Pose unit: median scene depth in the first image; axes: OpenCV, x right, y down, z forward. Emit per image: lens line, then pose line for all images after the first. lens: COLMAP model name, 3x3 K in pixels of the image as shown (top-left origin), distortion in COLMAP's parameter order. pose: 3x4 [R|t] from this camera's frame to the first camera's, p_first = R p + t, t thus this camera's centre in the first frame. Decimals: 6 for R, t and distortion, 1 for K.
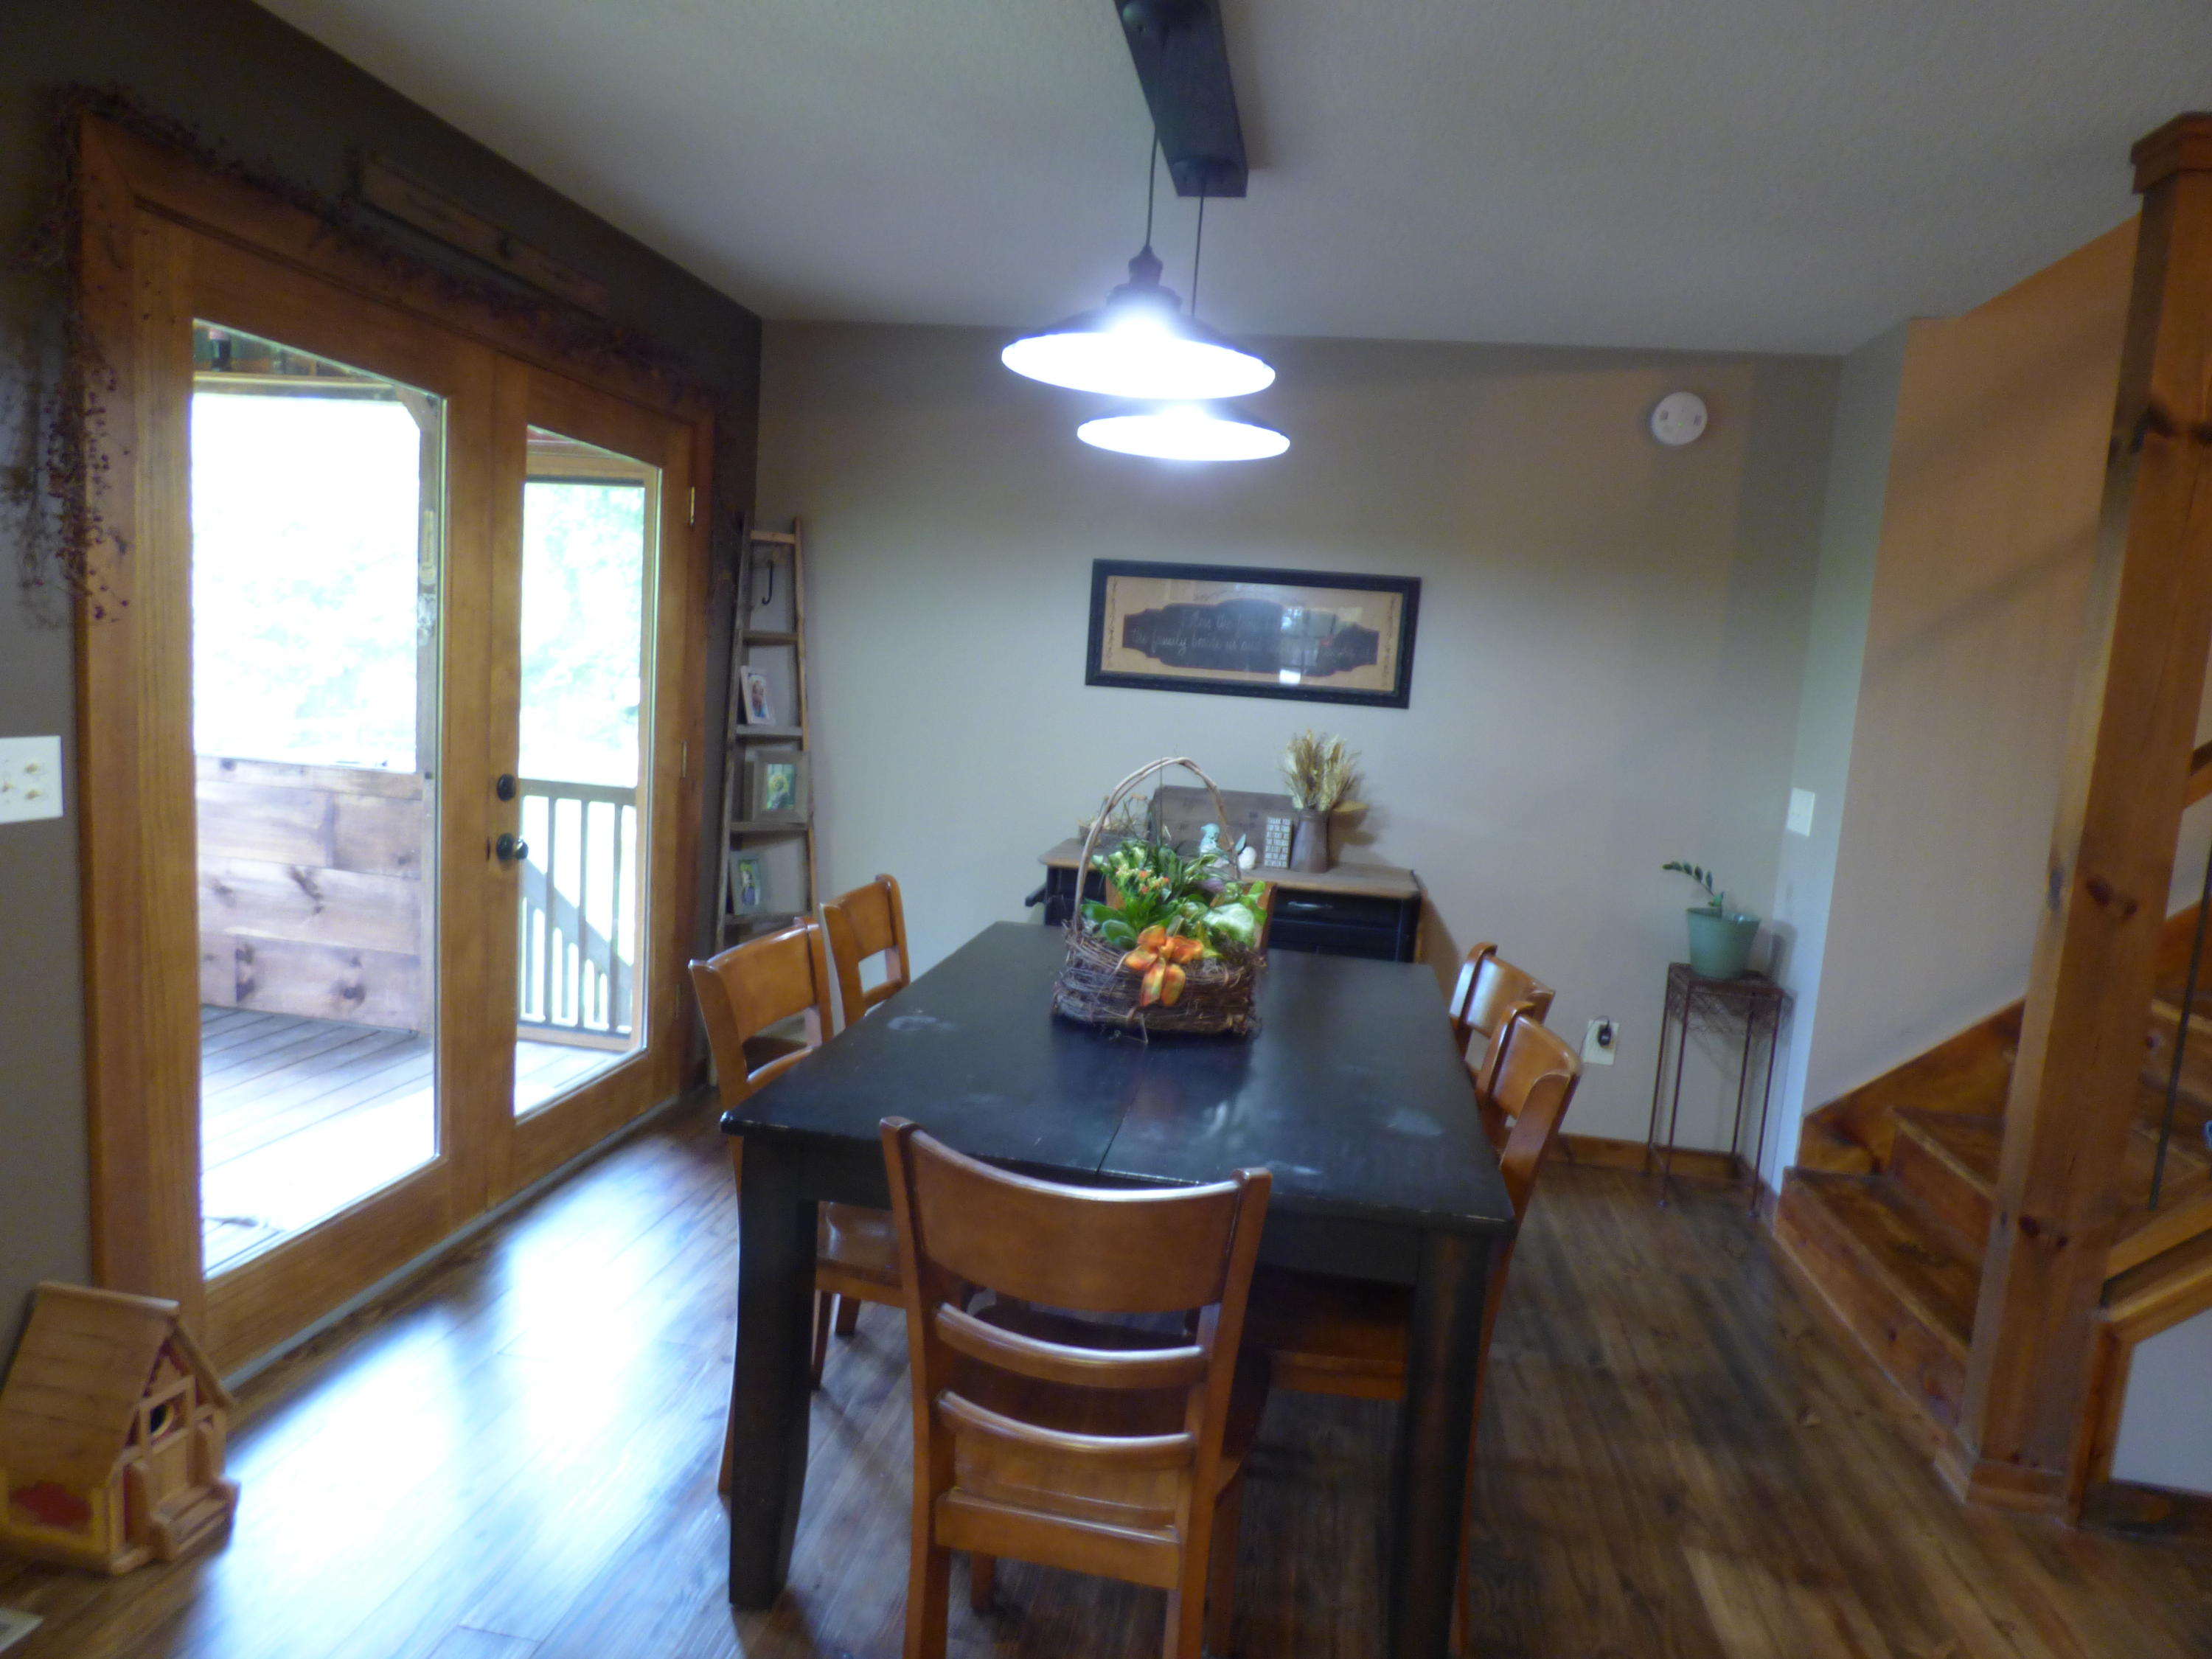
lens RADIAL K [[1323.6, 0, 1106.0], [0, 1323.6, 829.5], [0, 0, 1]] dist [0.006393, 0.001046]
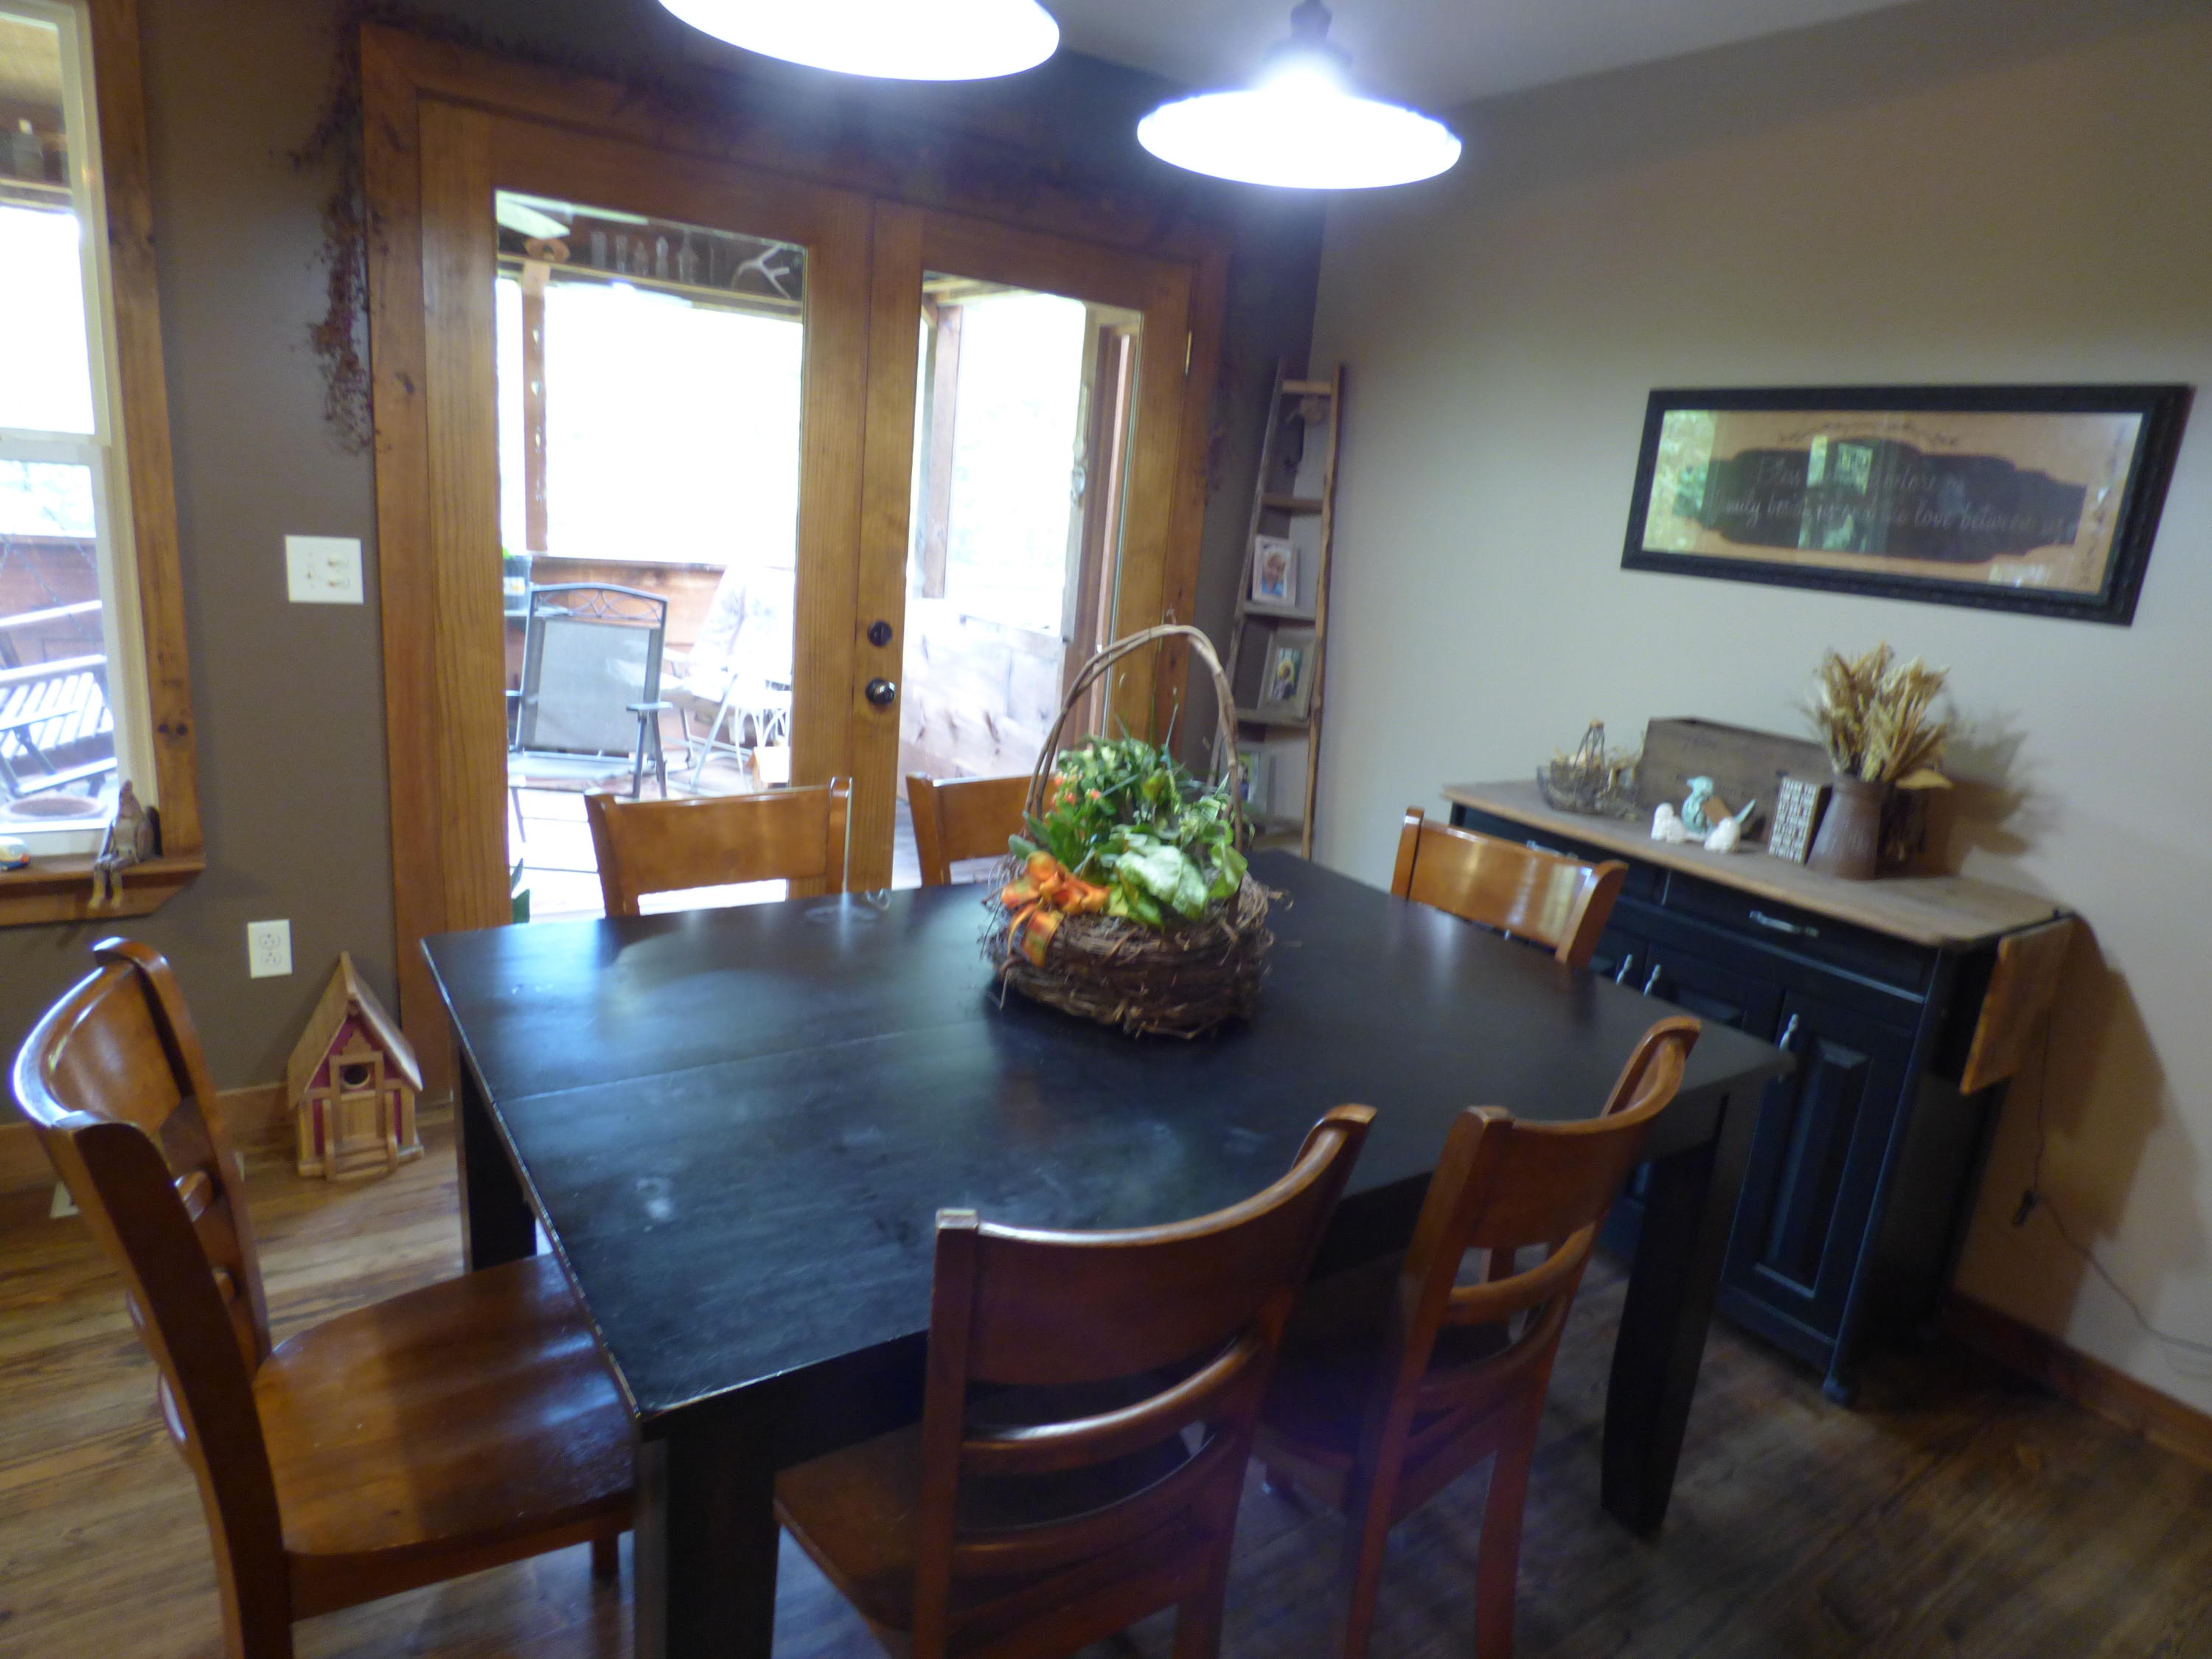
lens RADIAL K [[1321.2, 0, 1106.0], [0, 1321.2, 829.5], [0, 0, 1]] dist [-0.006364, 0.001903]
pose [[0.696569, 0.168452, -0.697435, 0.342740], [-0.126901, 0.985649, 0.111320, -0.014447], [0.706178, 0.010963, 0.707950, 0.318907]]
